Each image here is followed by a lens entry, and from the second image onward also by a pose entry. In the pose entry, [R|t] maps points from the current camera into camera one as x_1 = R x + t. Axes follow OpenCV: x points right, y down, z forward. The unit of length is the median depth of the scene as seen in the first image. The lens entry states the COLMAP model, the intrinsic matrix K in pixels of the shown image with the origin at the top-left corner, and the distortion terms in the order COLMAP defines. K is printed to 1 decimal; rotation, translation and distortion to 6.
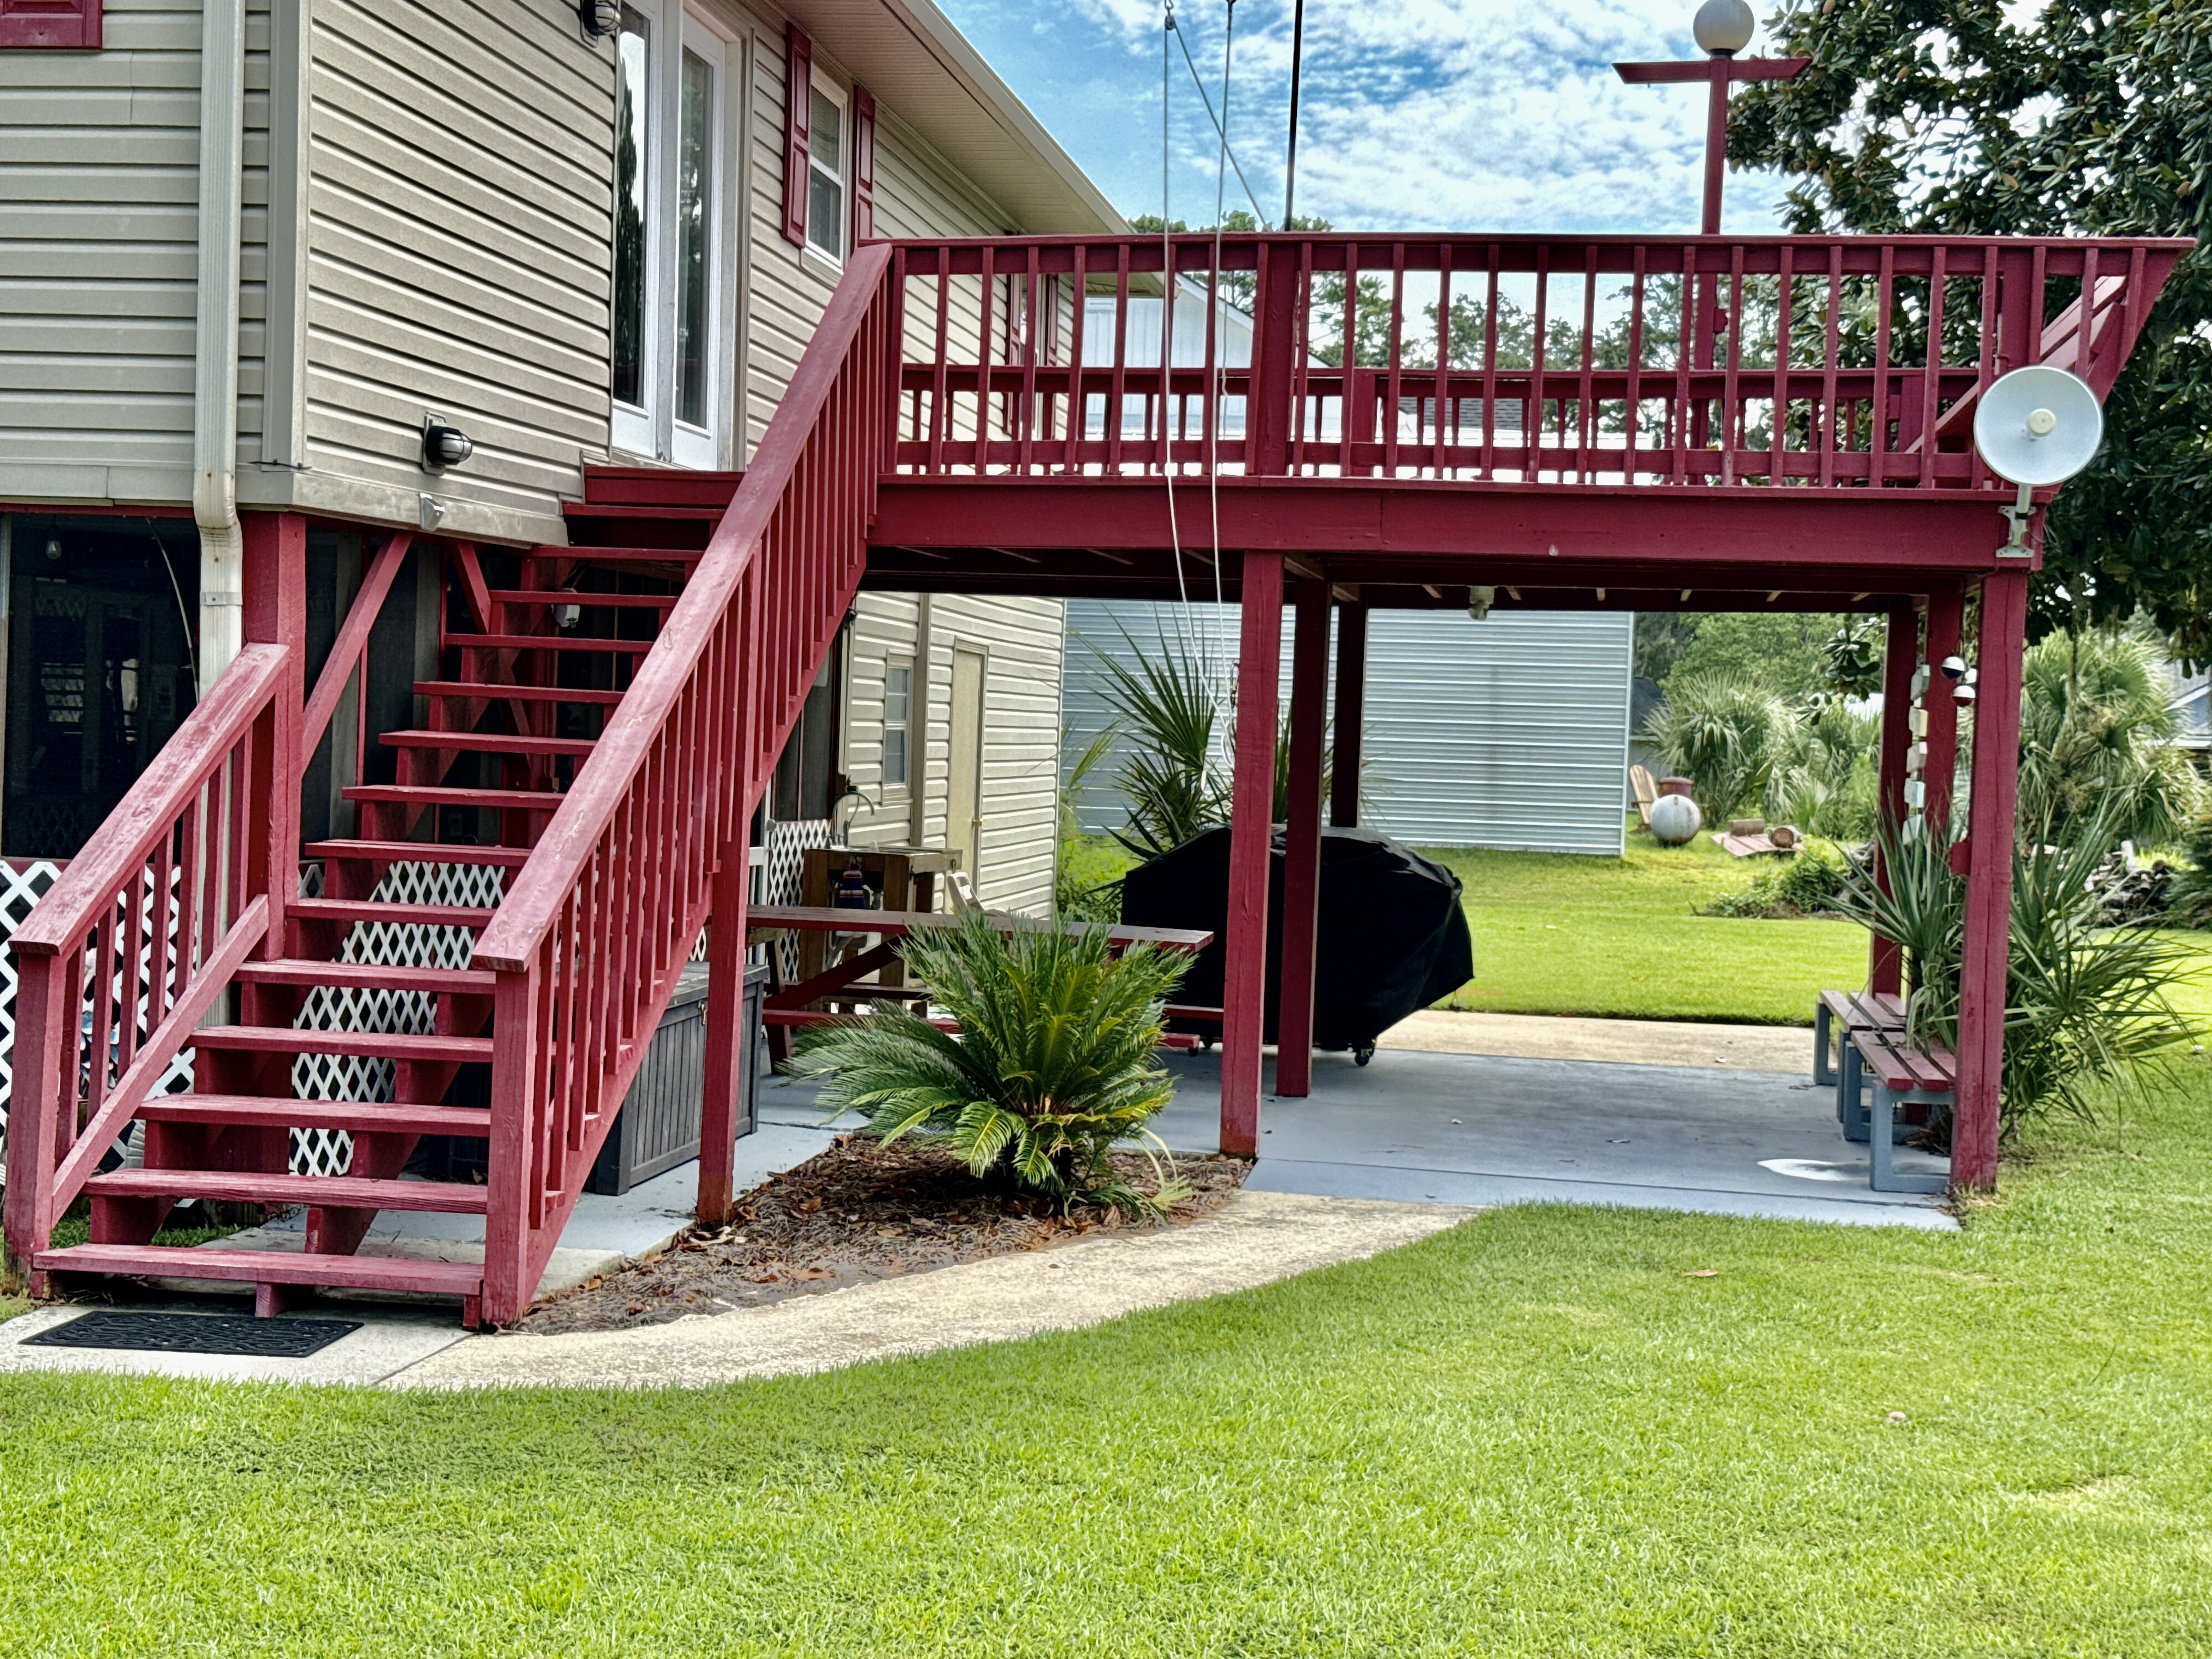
lens RADIAL K [[3098.8, 0, 1106.3], [0, 3098.8, 828.5], [0, 0, 1]] dist [0.004726, 0.000000]
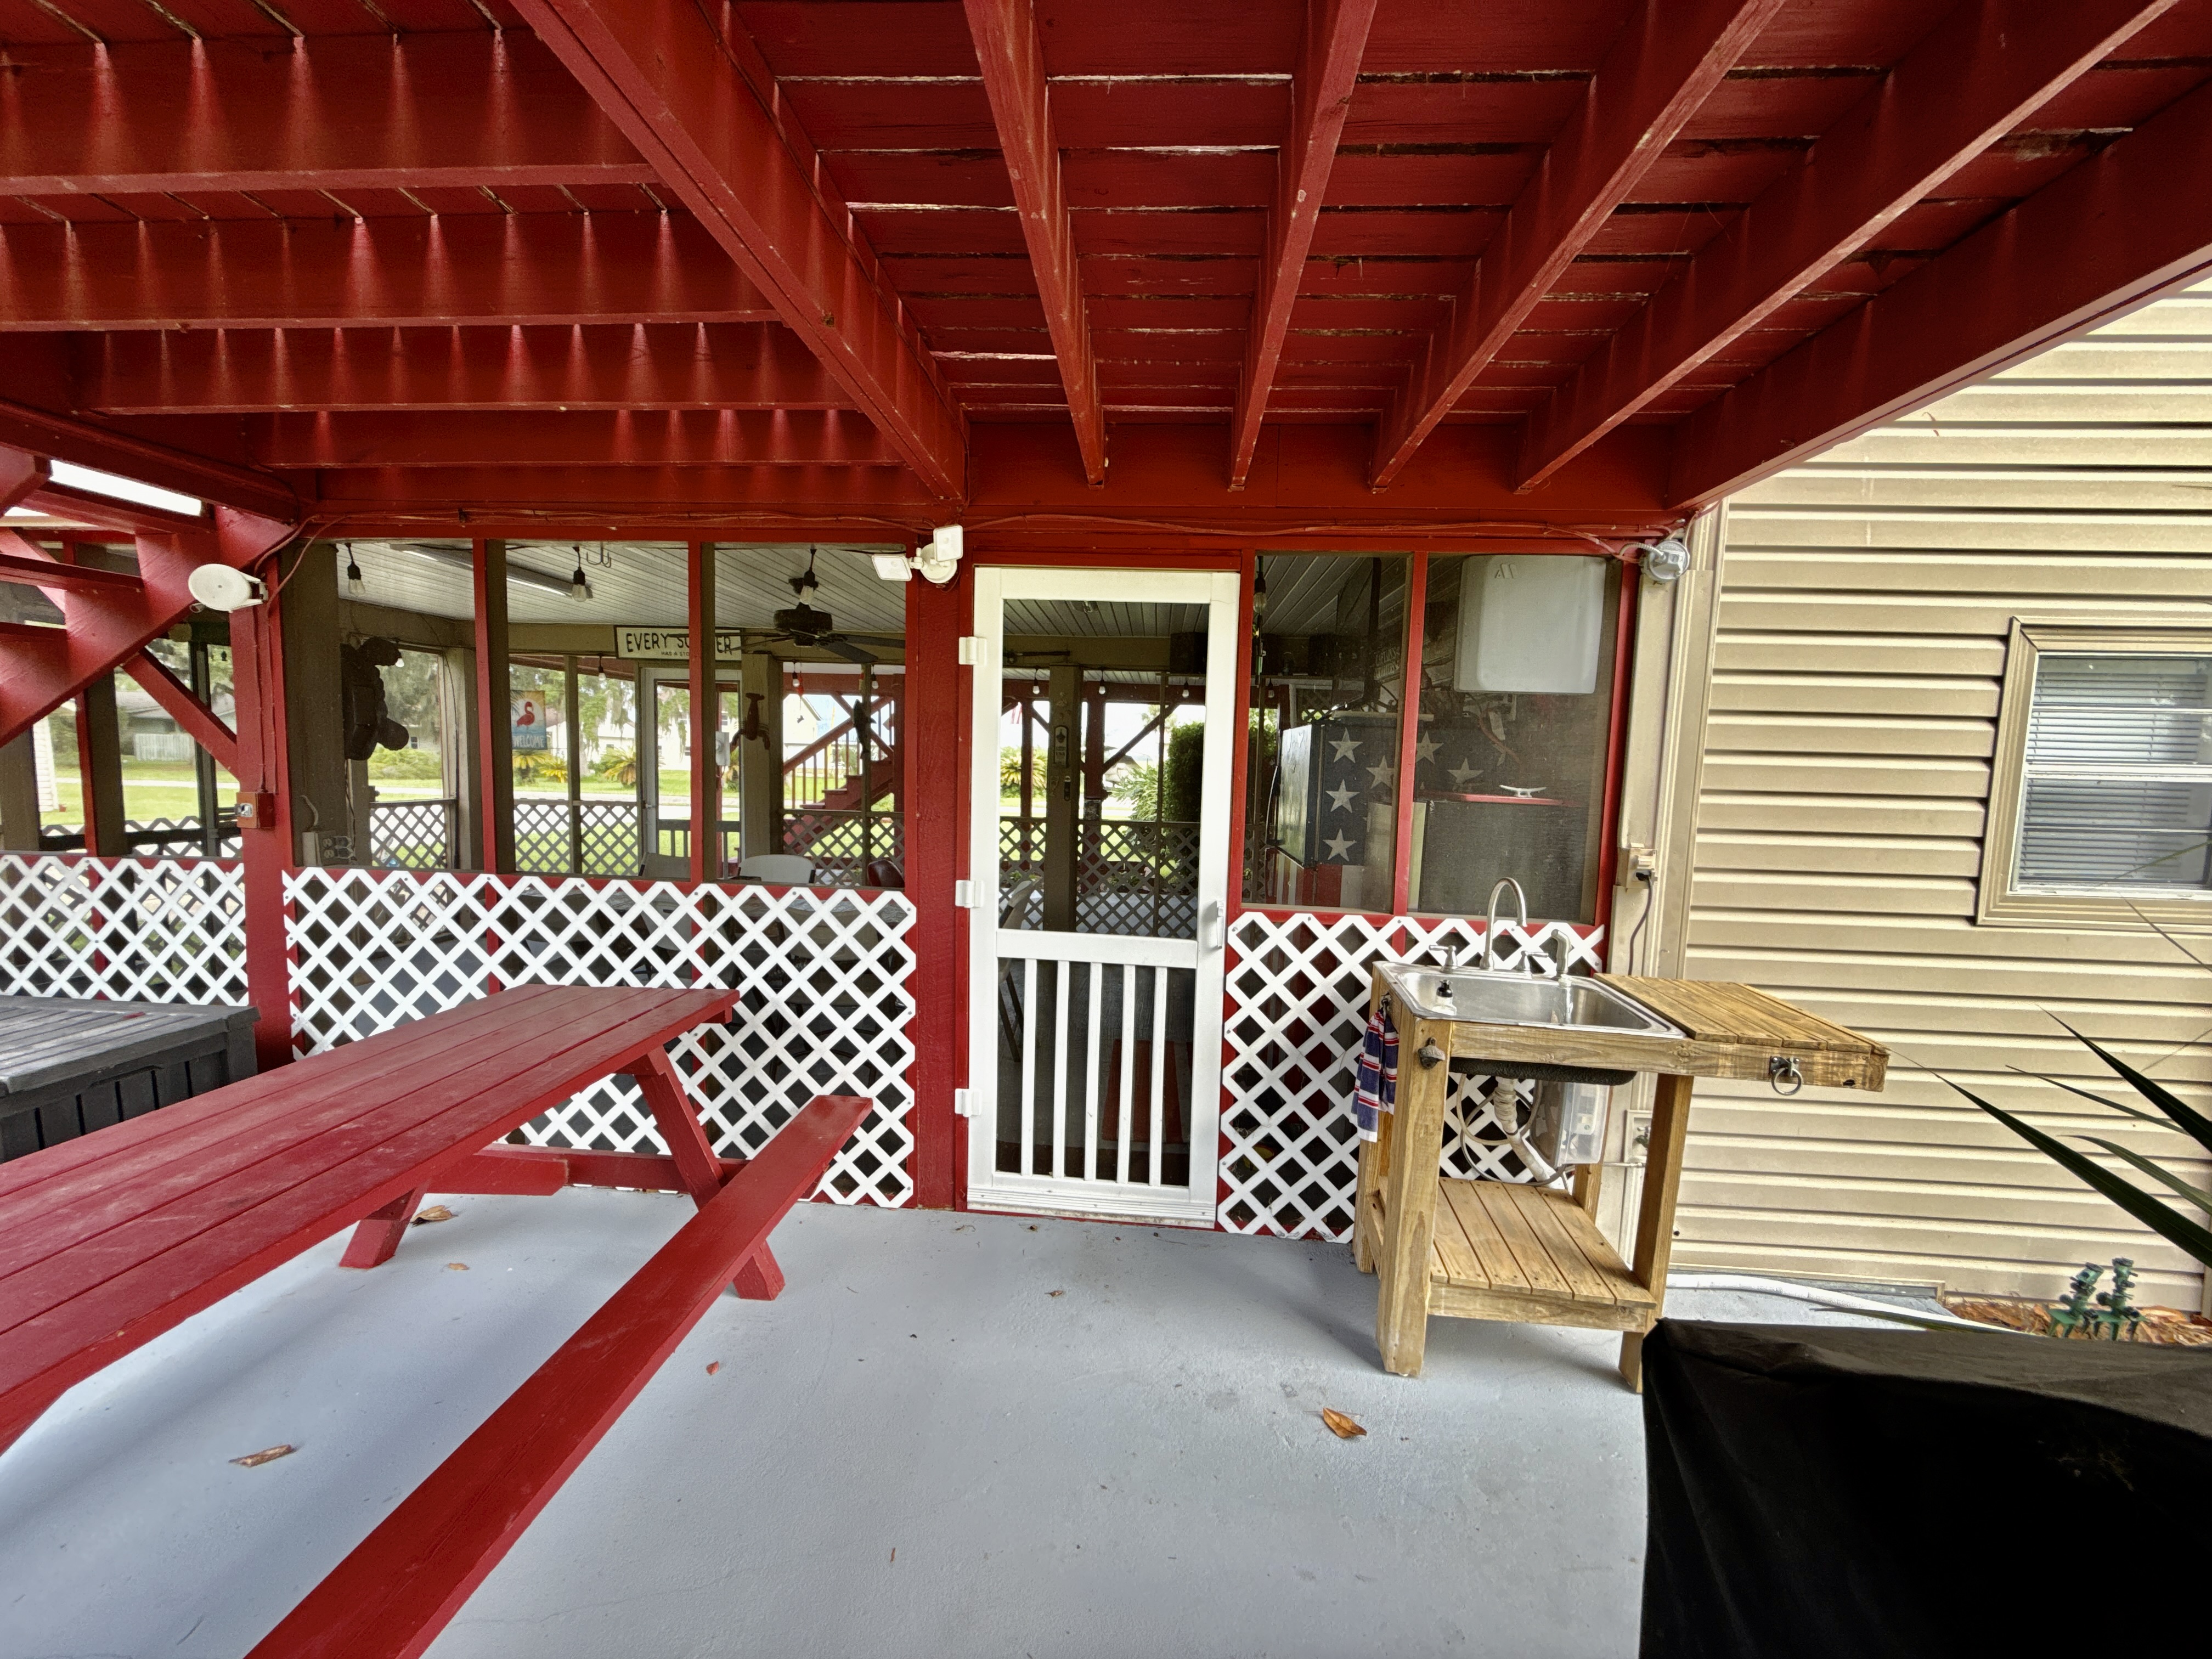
lens RADIAL K [[872.5, 0, 1103.8], [0, 872.5, 831.5], [0, 0, 1]] dist [0.000702, 0.000028]
pose [[0.094191, 0.052221, -0.994184, 0.029467], [-0.057012, 0.997267, 0.046981, -0.010720], [0.993920, 0.052255, 0.096911, 0.418475]]
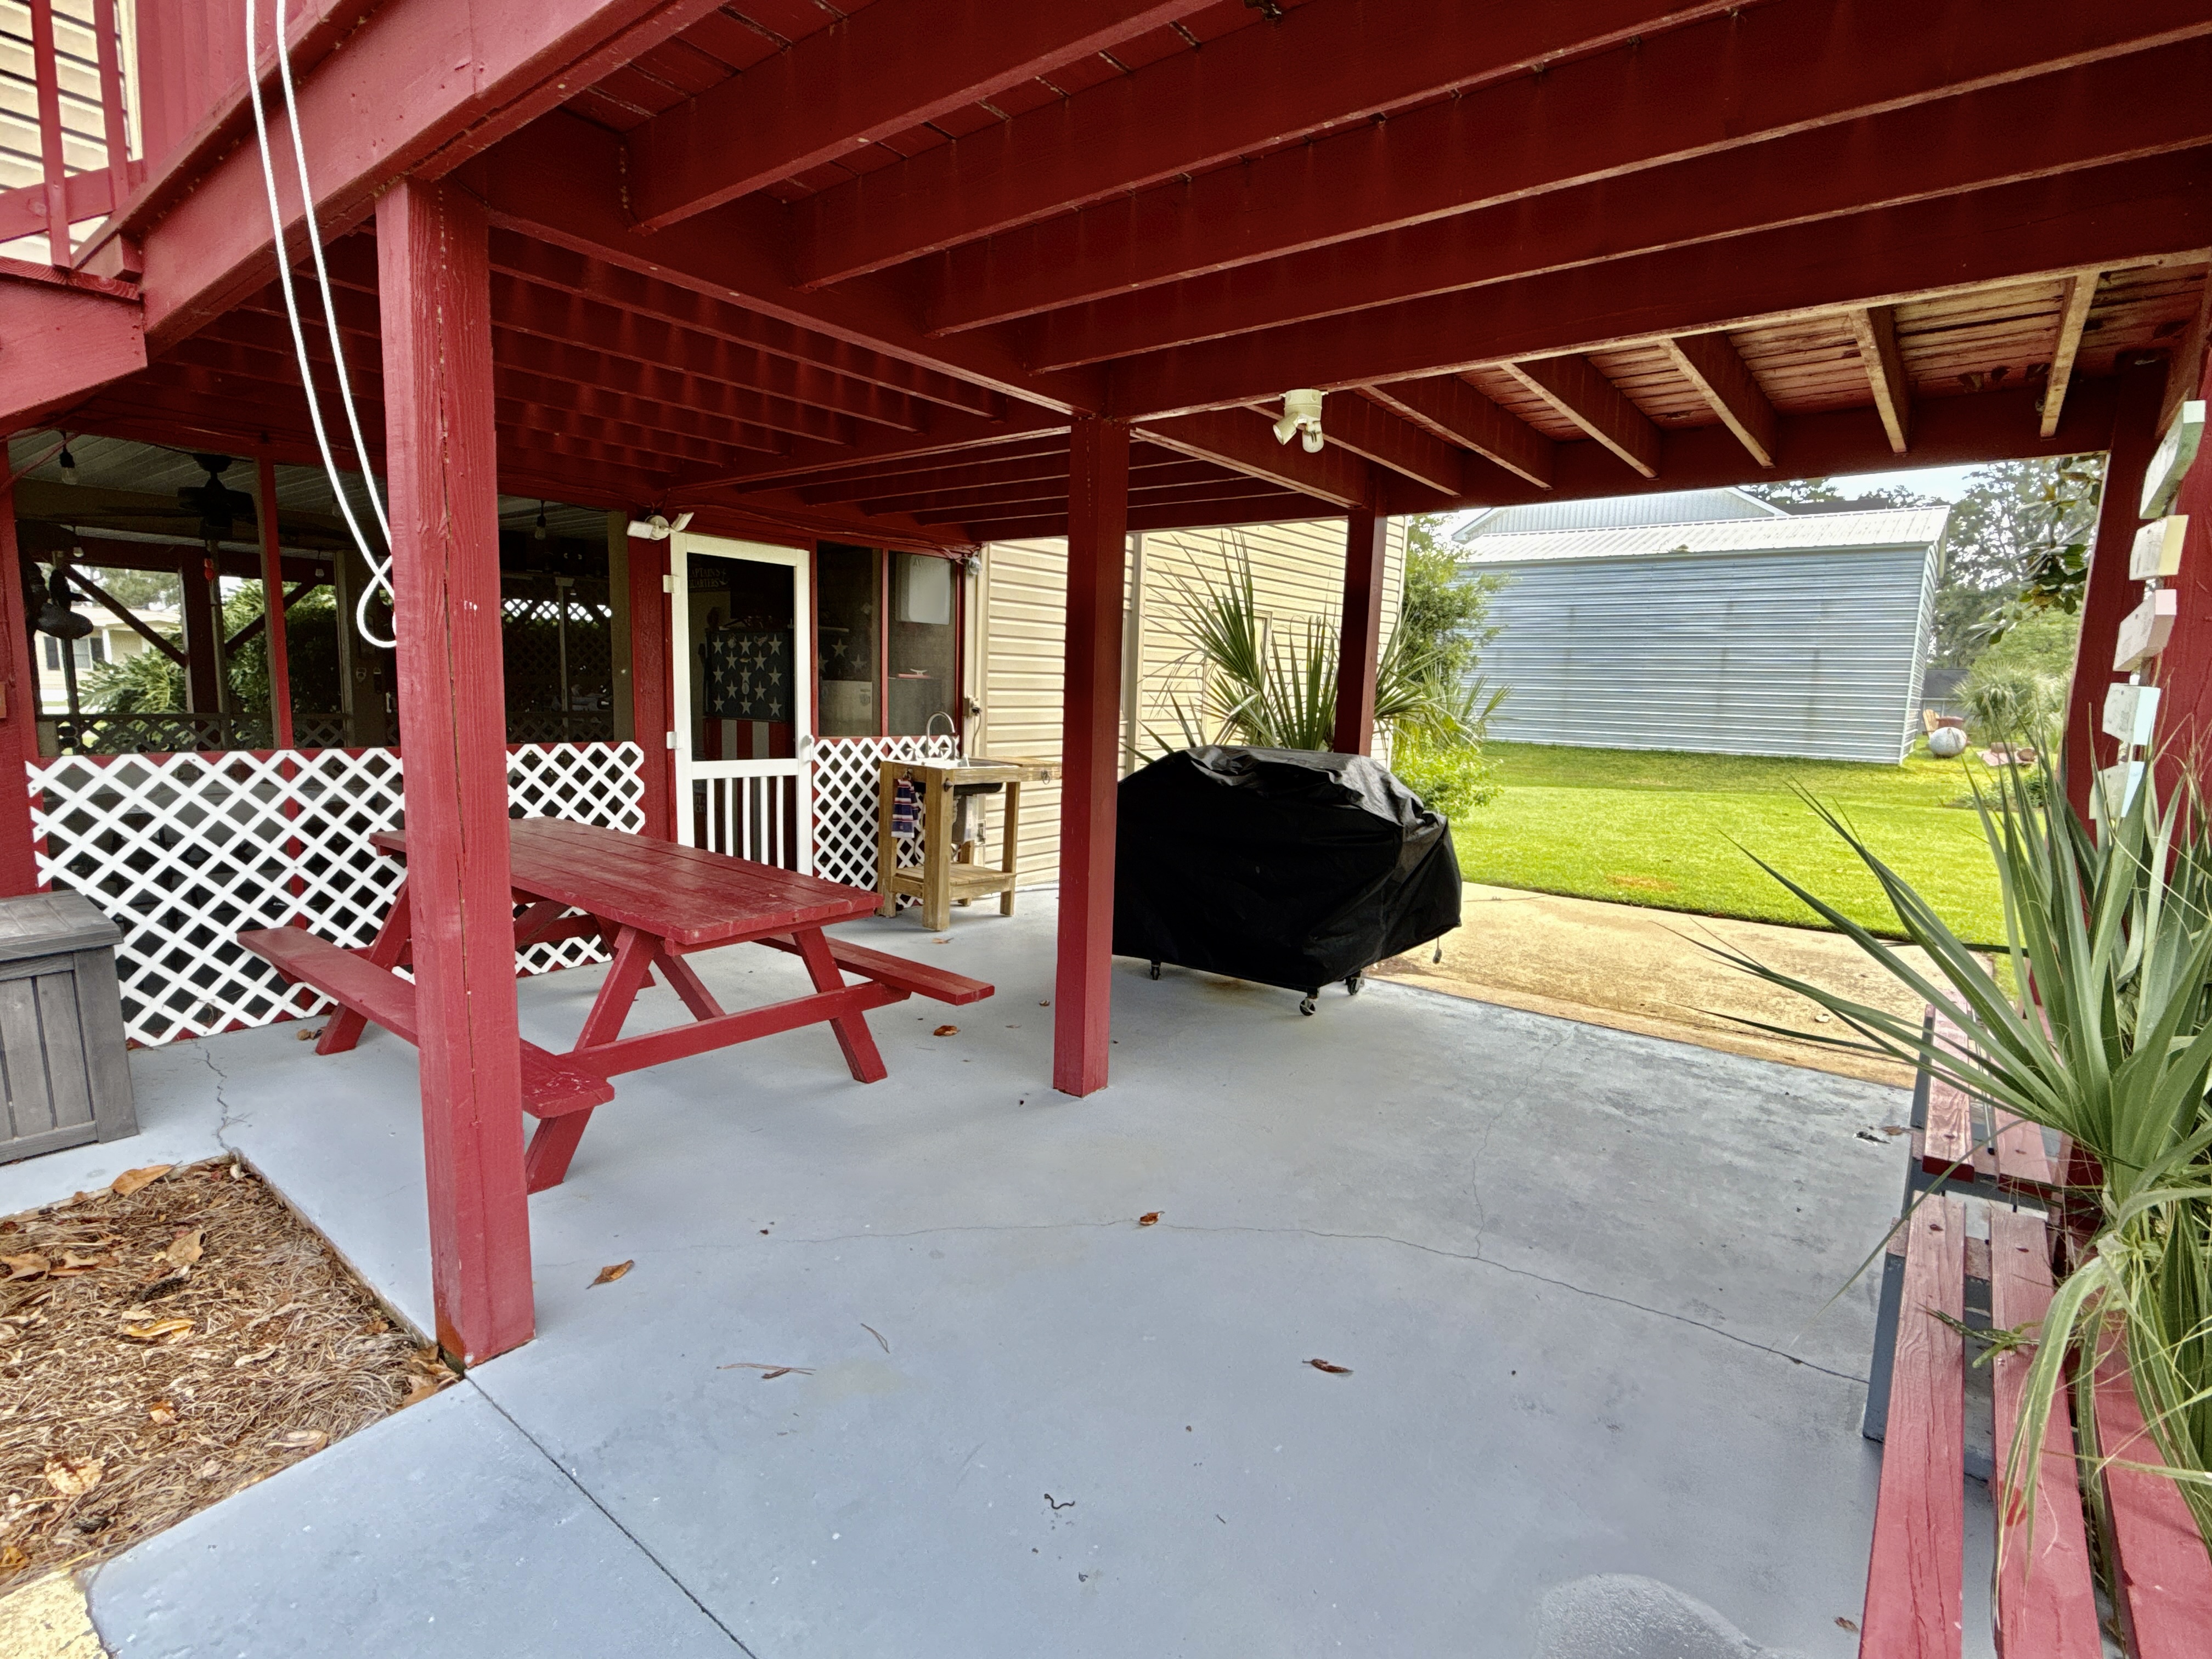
lens RADIAL K [[1098.7, 0, 1104.0], [0, 1098.7, 838.4], [0, 0, 1]] dist [-0.004818, -0.000783]
pose [[0.876836, 0.058951, -0.477163, 0.079767], [-0.014097, 0.995180, 0.097045, -0.002614], [0.480584, -0.078366, 0.873440, 0.303633]]
